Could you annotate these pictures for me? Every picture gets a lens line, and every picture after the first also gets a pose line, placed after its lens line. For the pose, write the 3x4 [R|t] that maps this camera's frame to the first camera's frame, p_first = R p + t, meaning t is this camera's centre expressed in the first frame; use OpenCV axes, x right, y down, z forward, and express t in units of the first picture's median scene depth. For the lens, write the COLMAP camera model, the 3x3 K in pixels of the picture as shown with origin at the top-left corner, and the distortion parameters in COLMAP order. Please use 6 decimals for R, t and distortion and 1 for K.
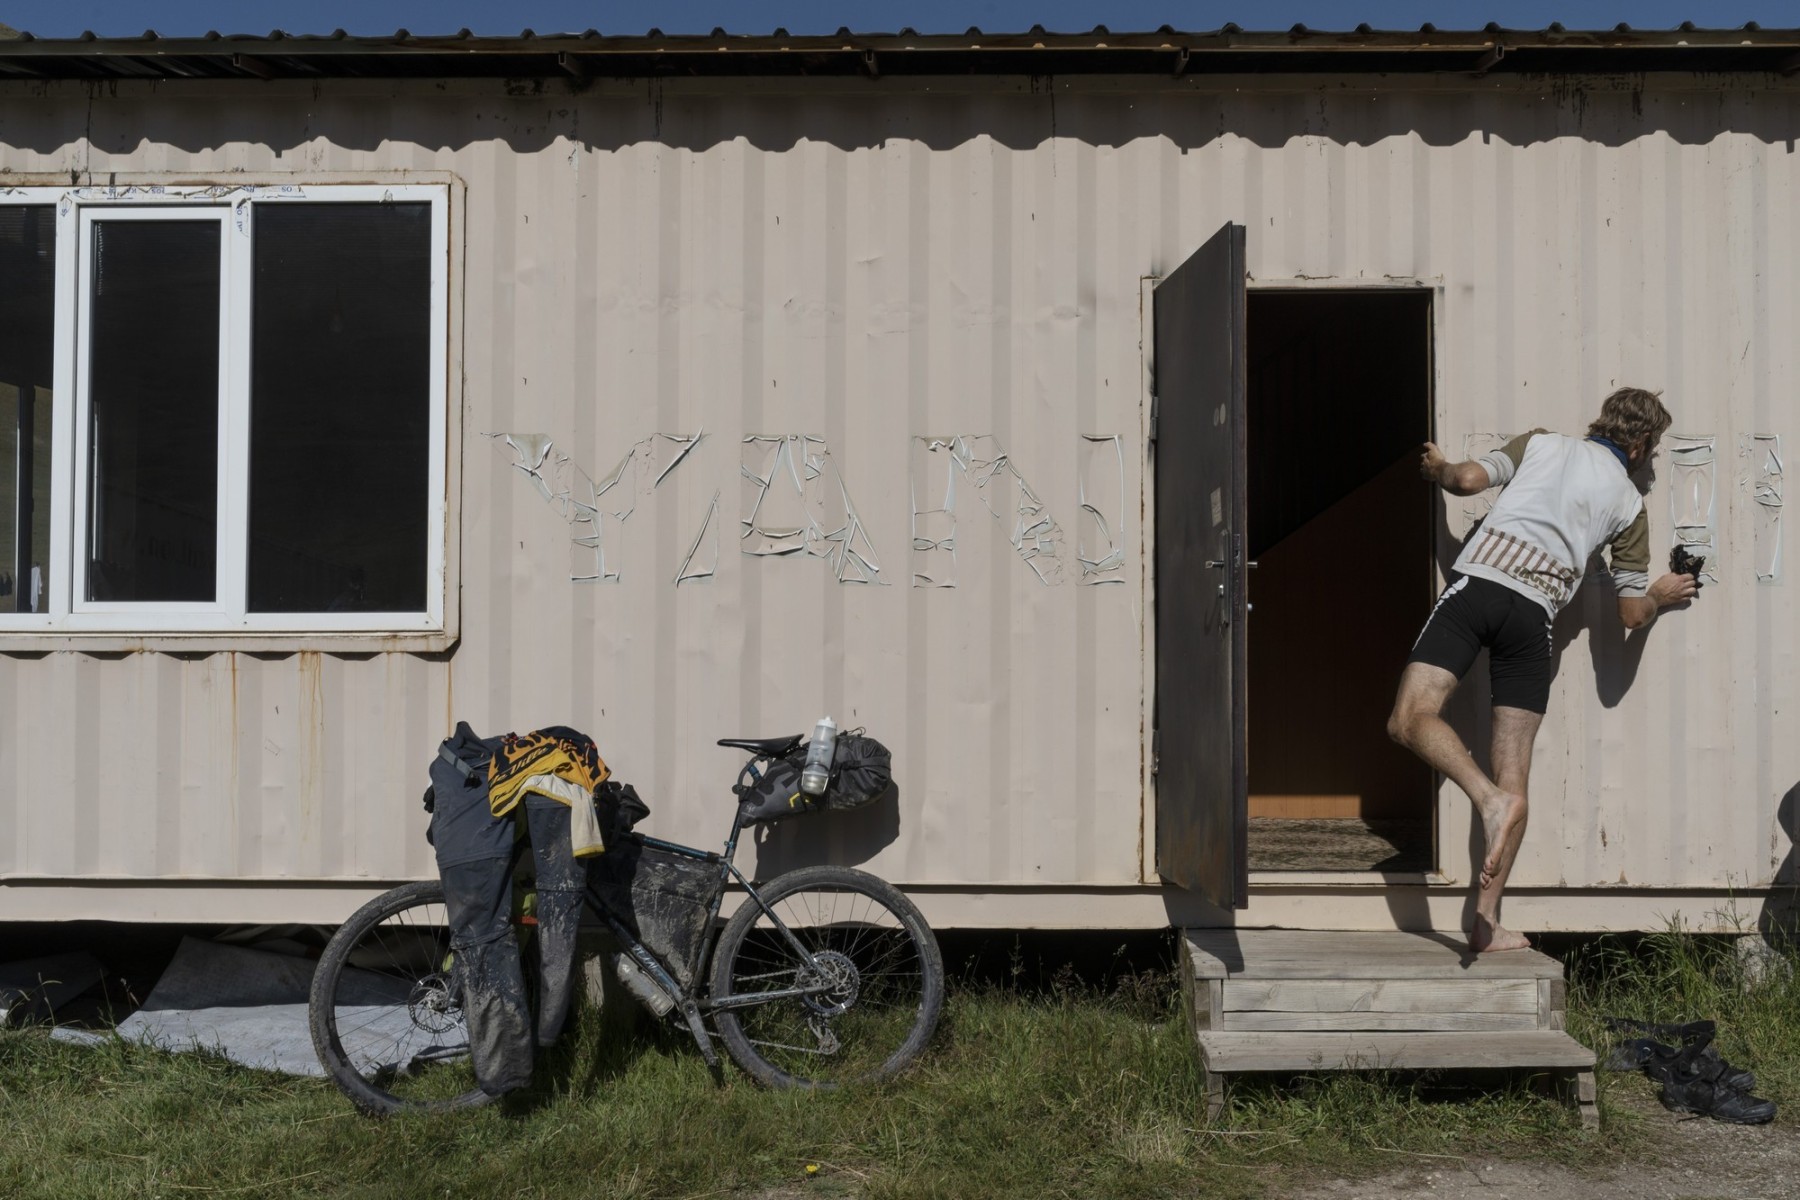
lens RADIAL K [[1753.8, 0, 900.7], [0, 1753.8, 645.6], [0, 0, 1]] dist [-0.001222, -0.004839]
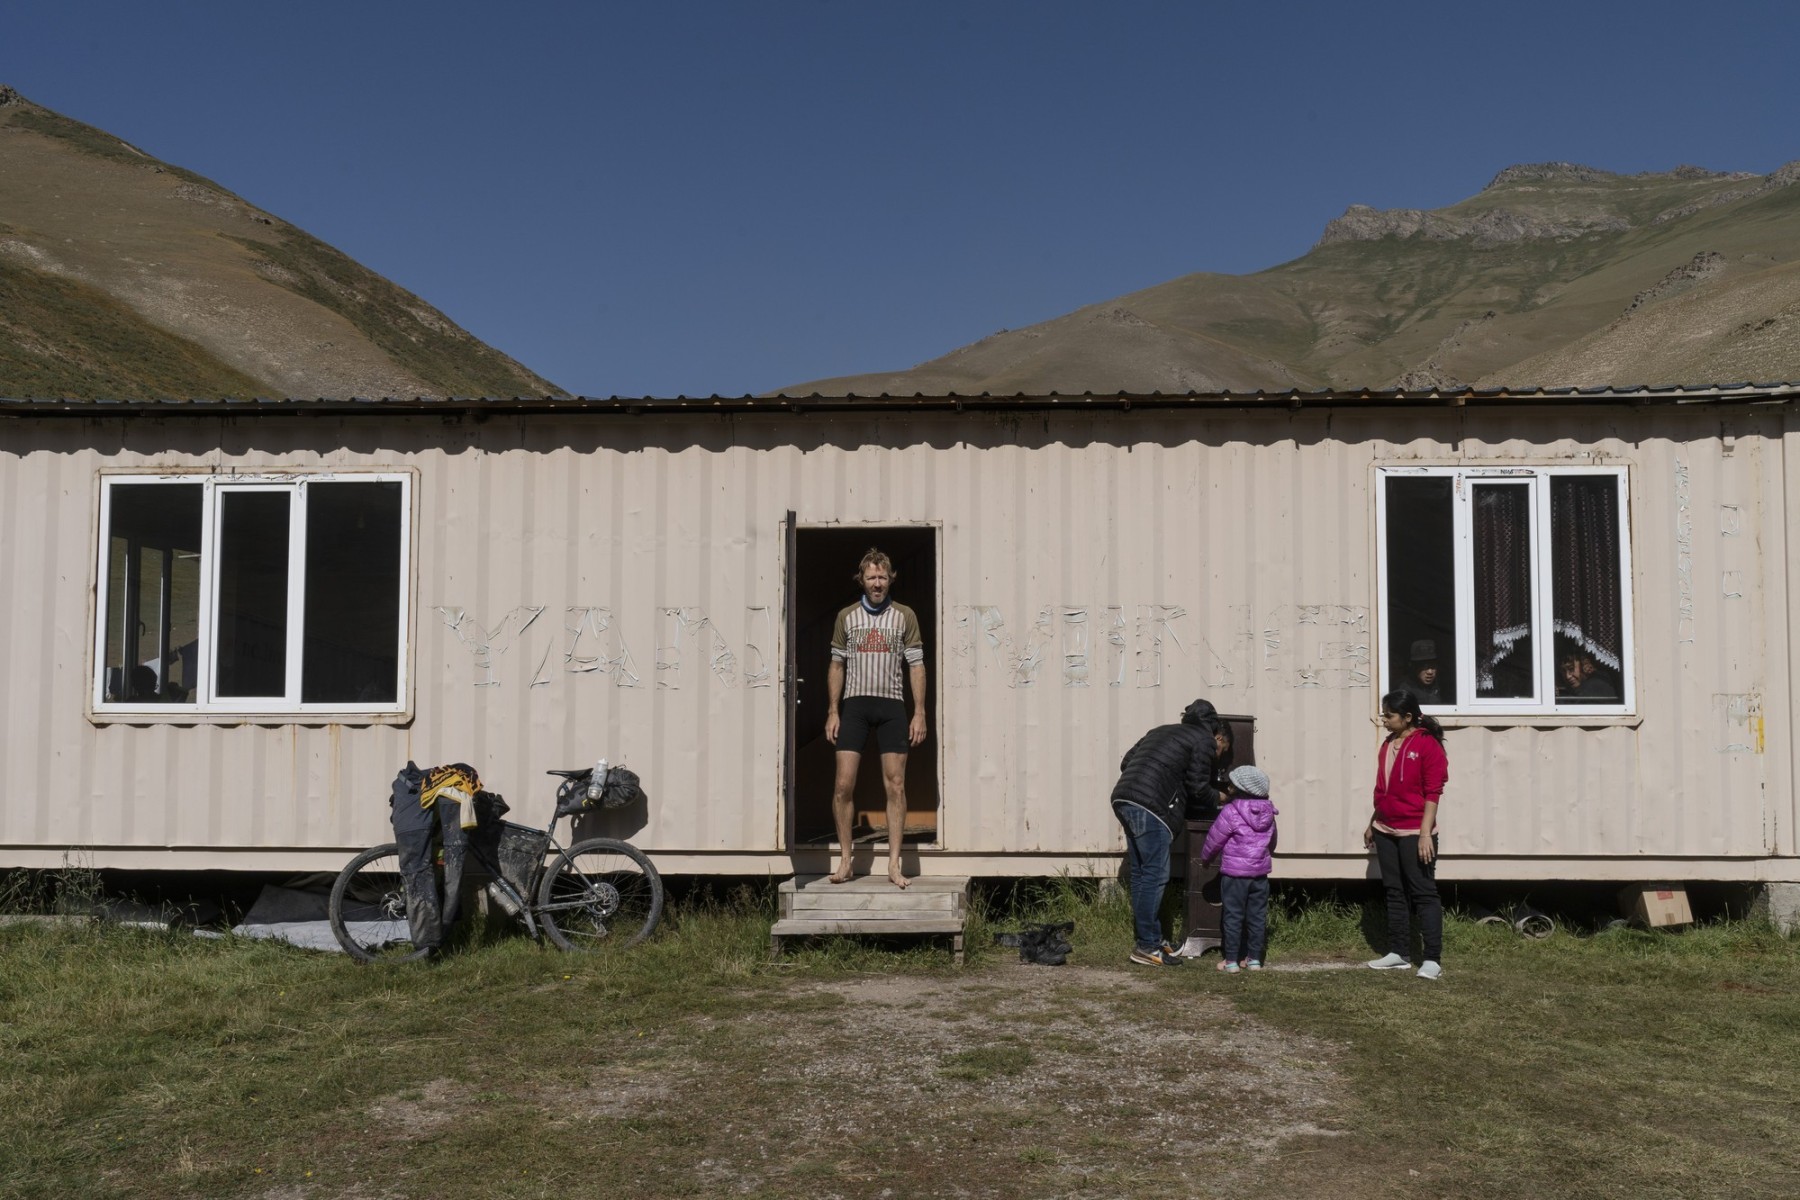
lens RADIAL K [[1753.8, 0, 900.7], [0, 1753.8, 645.6], [0, 0, 1]] dist [-0.001222, -0.004839]
pose [[0.999204, -0.002359, -0.039821, 0.339087], [0.000820, 0.999254, -0.038613, -0.007441], [0.039883, 0.038549, 0.998460, -0.840801]]
